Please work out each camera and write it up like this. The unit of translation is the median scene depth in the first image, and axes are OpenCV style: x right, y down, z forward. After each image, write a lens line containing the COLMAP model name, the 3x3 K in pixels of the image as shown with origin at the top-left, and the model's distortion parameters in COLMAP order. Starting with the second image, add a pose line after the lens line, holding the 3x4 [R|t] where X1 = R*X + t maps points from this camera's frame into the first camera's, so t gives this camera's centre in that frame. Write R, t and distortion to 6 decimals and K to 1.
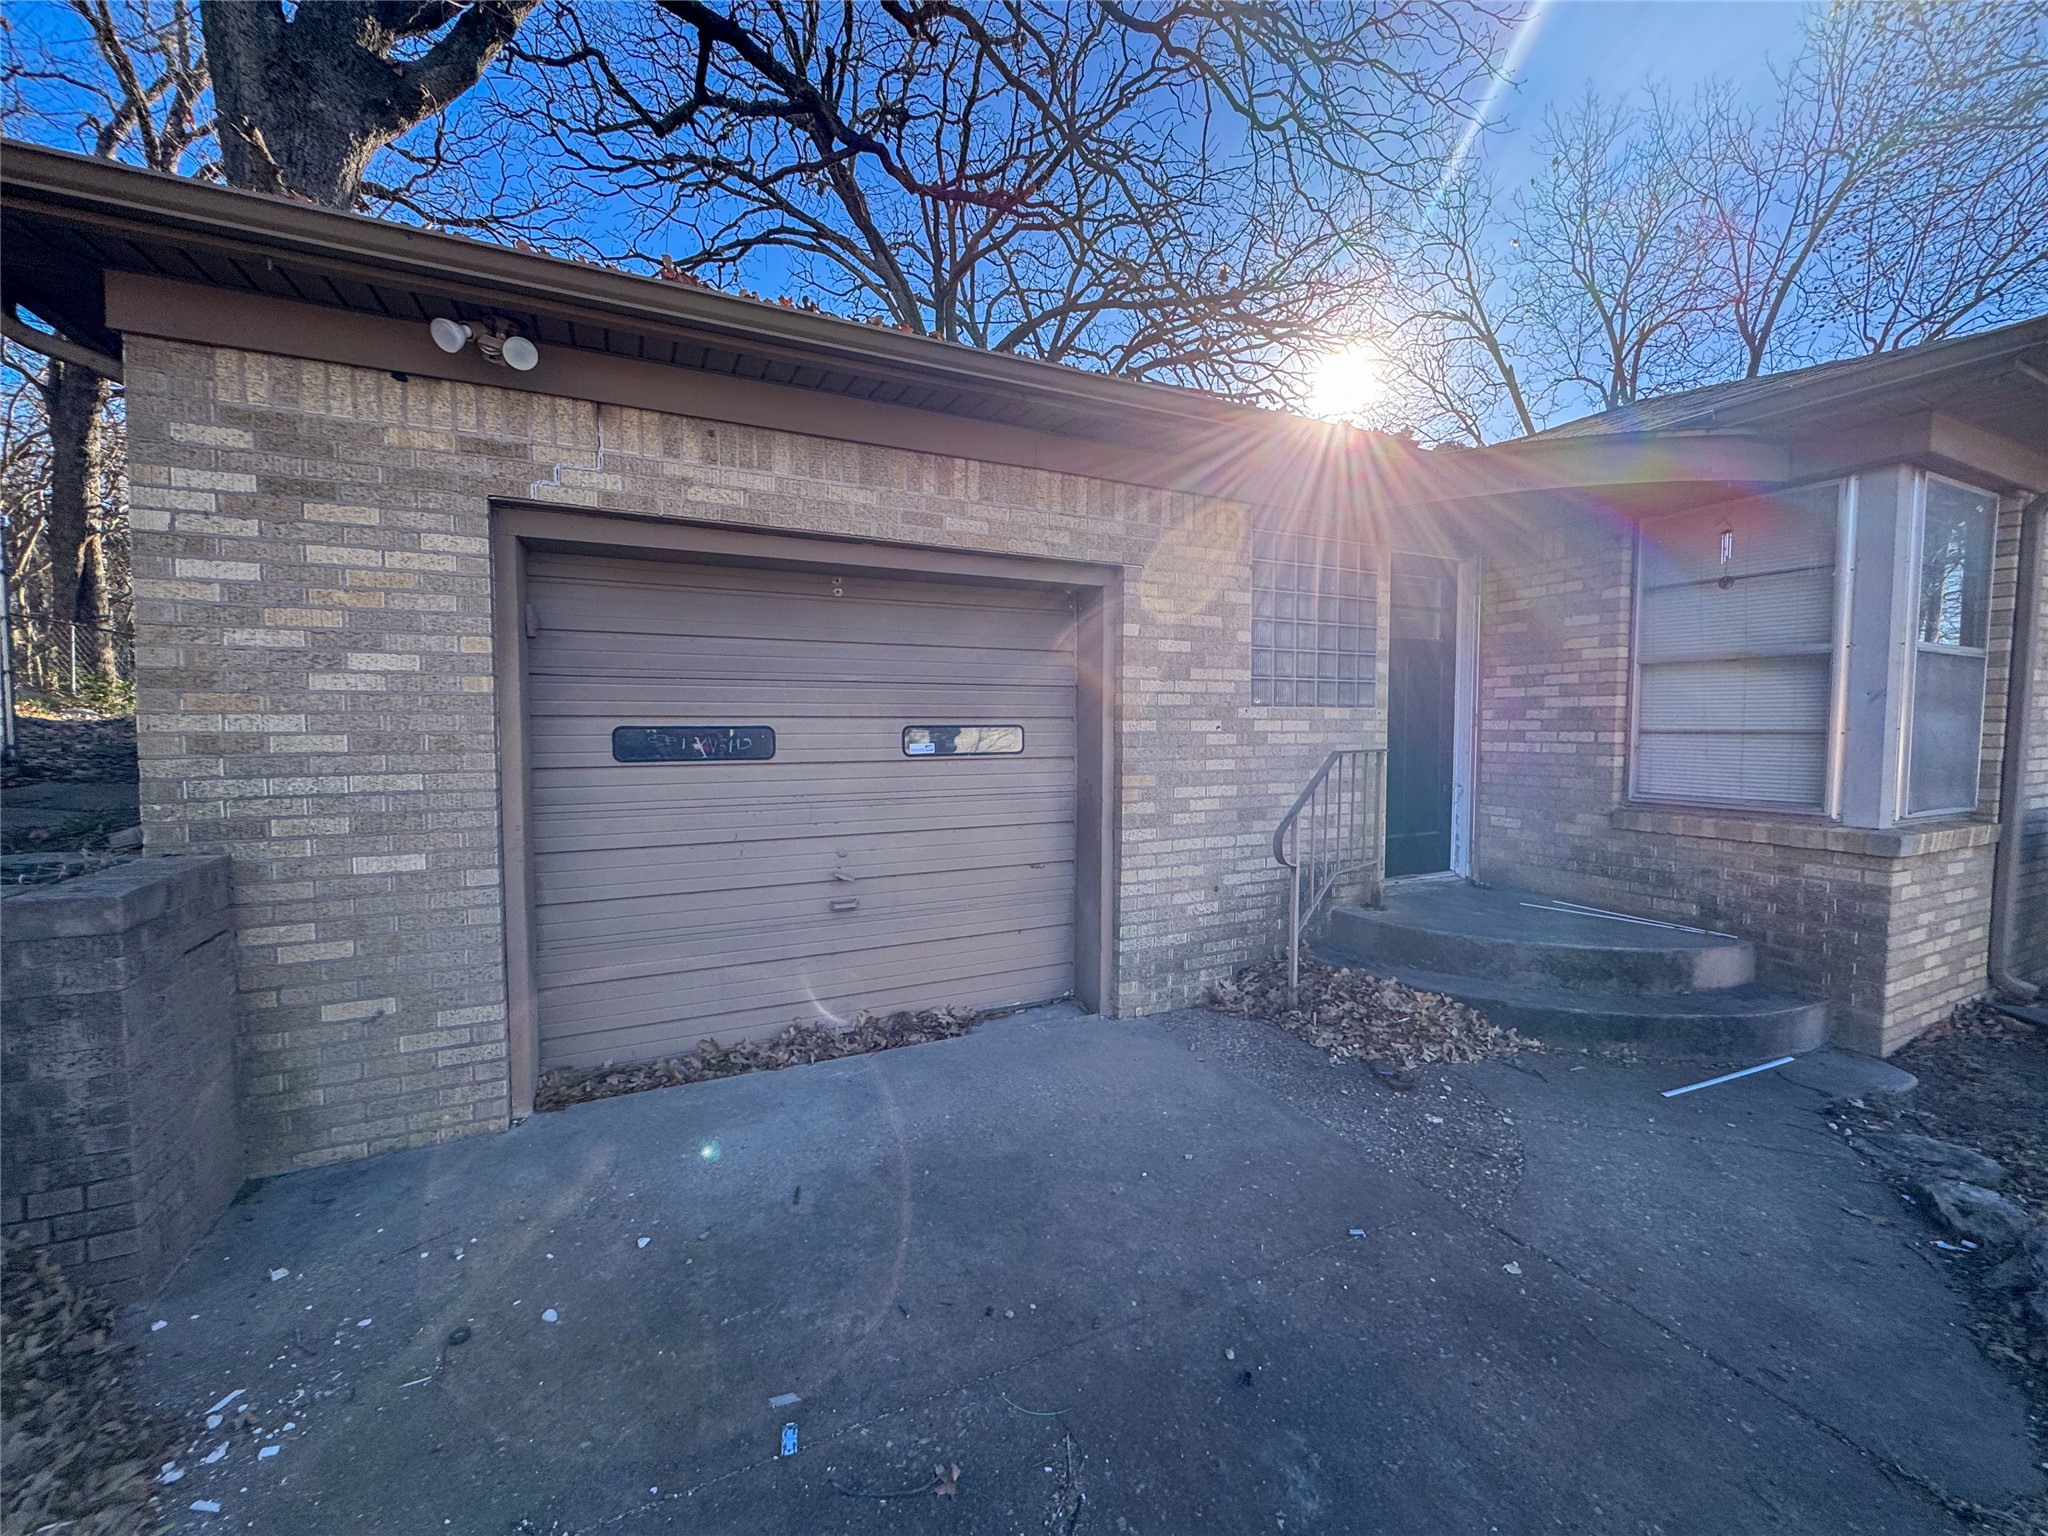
lens RADIAL K [[816.9, 0, 1028.2], [0, 816.9, 770.7], [0, 0, 1]] dist [-0.002776, -0.000303]
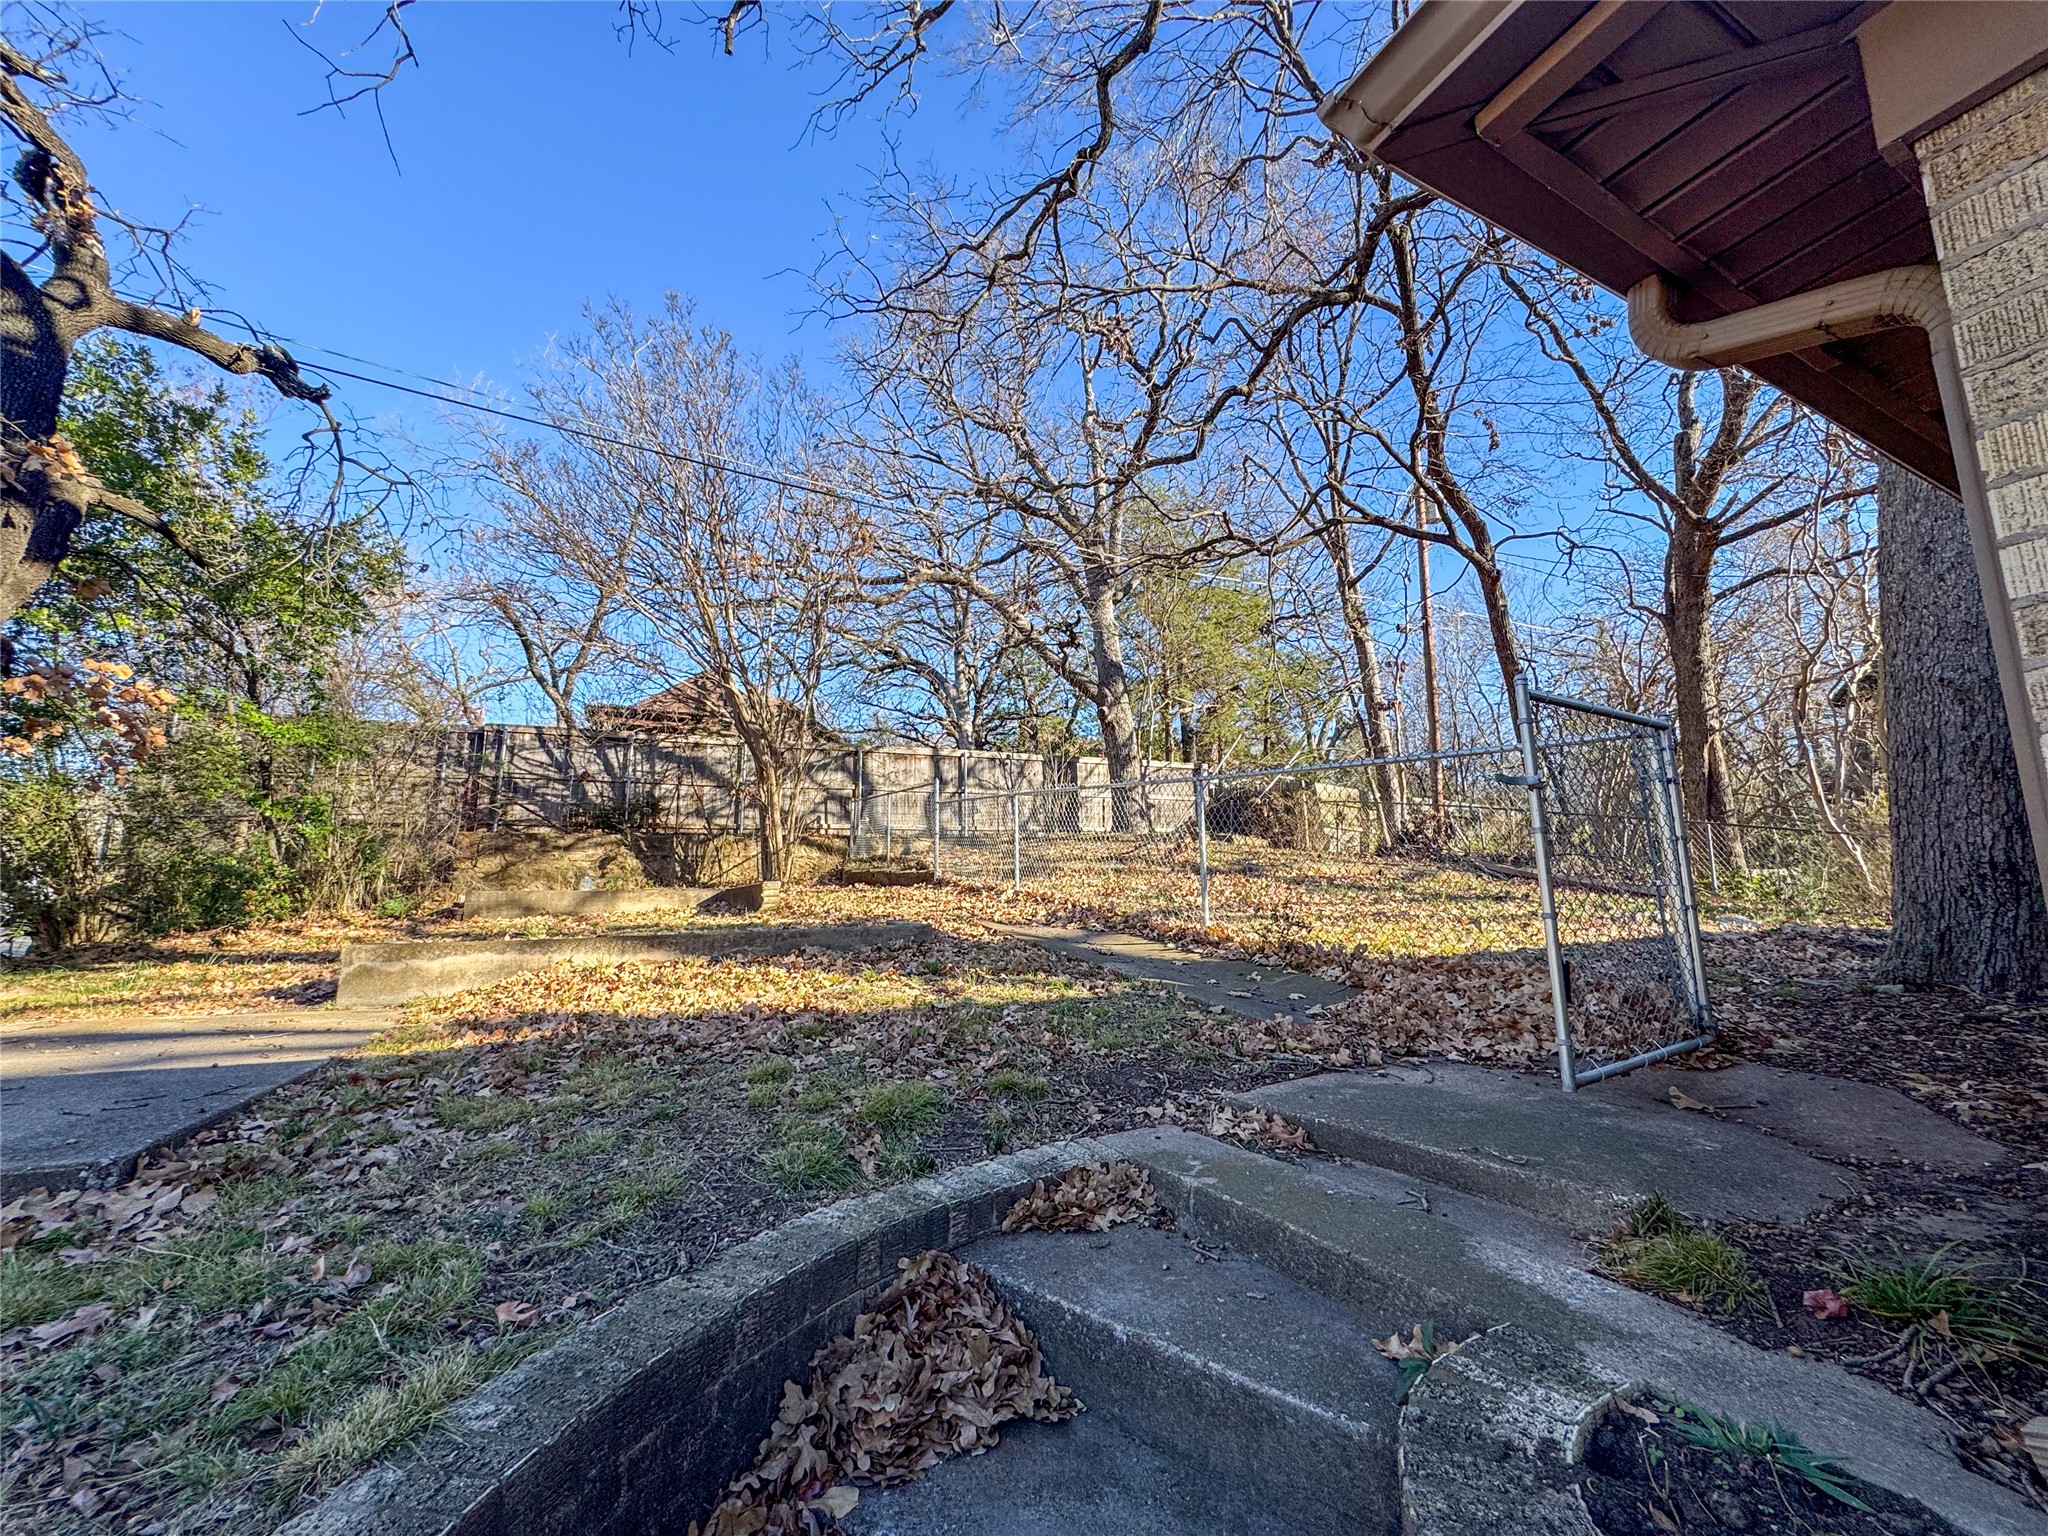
lens RADIAL K [[816.9, 0, 1028.1], [0, 816.9, 772.1], [0, 0, 1]] dist [-0.002776, -0.000303]
pose [[0.023489, -0.169308, -0.985283, -0.151551], [-0.044789, 0.984387, -0.170222, -0.025807], [0.998720, 0.048128, 0.015540, 0.110773]]
